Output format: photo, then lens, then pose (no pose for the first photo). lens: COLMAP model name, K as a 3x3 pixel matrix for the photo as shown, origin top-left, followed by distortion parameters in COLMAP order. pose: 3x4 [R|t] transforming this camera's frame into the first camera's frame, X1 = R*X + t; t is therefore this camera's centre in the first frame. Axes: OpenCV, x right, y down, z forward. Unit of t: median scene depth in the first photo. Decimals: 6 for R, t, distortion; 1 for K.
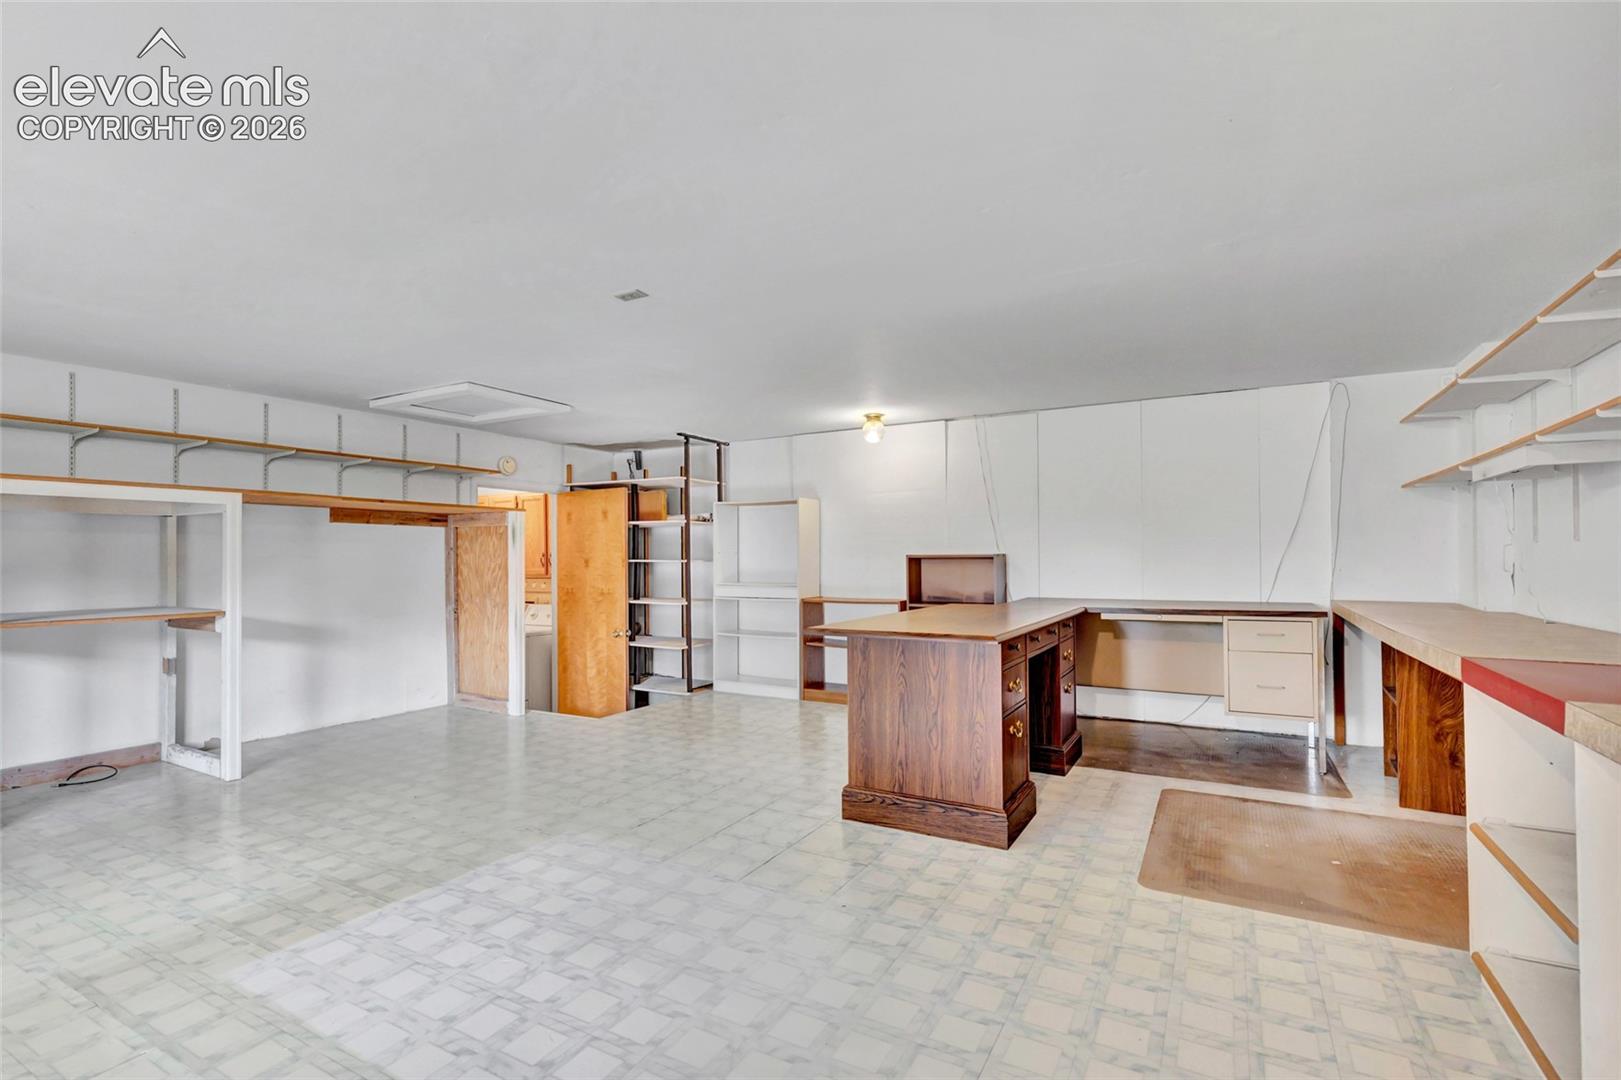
lens RADIAL K [[734.3, 0, 814.3], [0, 734.3, 551.4], [0, 0, 1]] dist [0.003029, 0.000576]
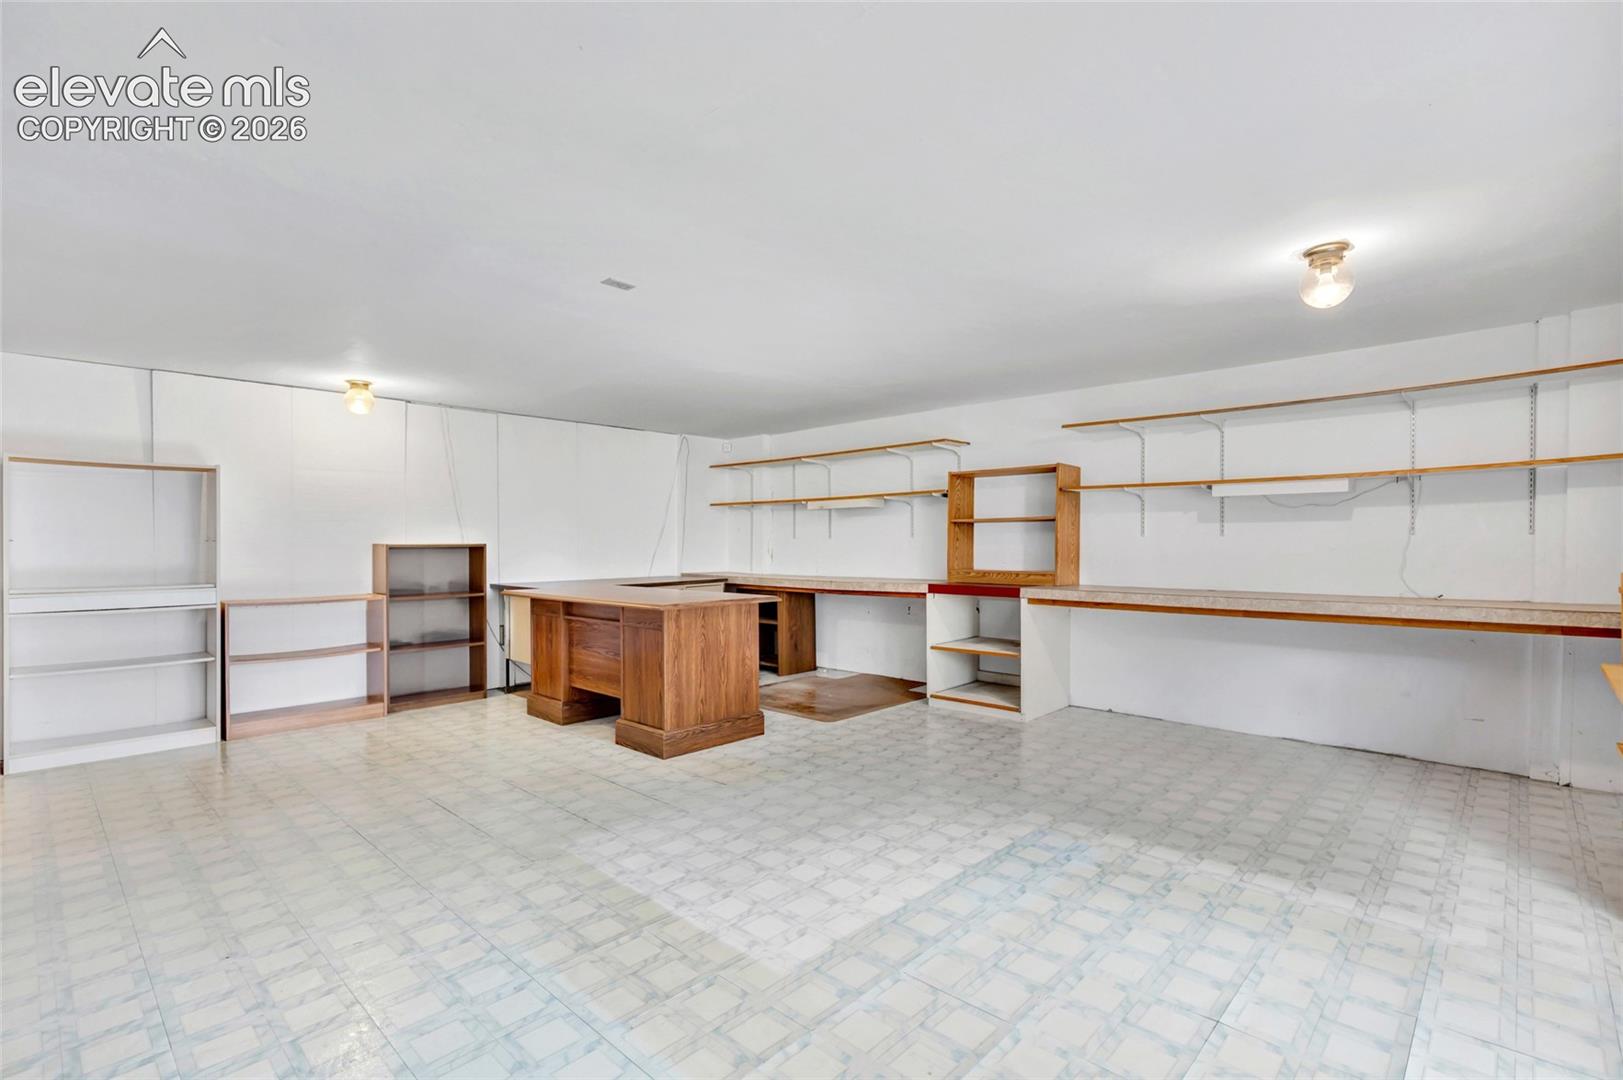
lens RADIAL K [[749.7, 0, 803.5], [0, 749.7, 549.5], [0, 0, 1]] dist [0.000906, -0.000326]
pose [[0.261227, -0.002308, 0.965275, -1.282663], [-0.004215, 0.999985, 0.003532, 0.012025], [-0.965268, -0.004991, 0.261213, 0.528600]]
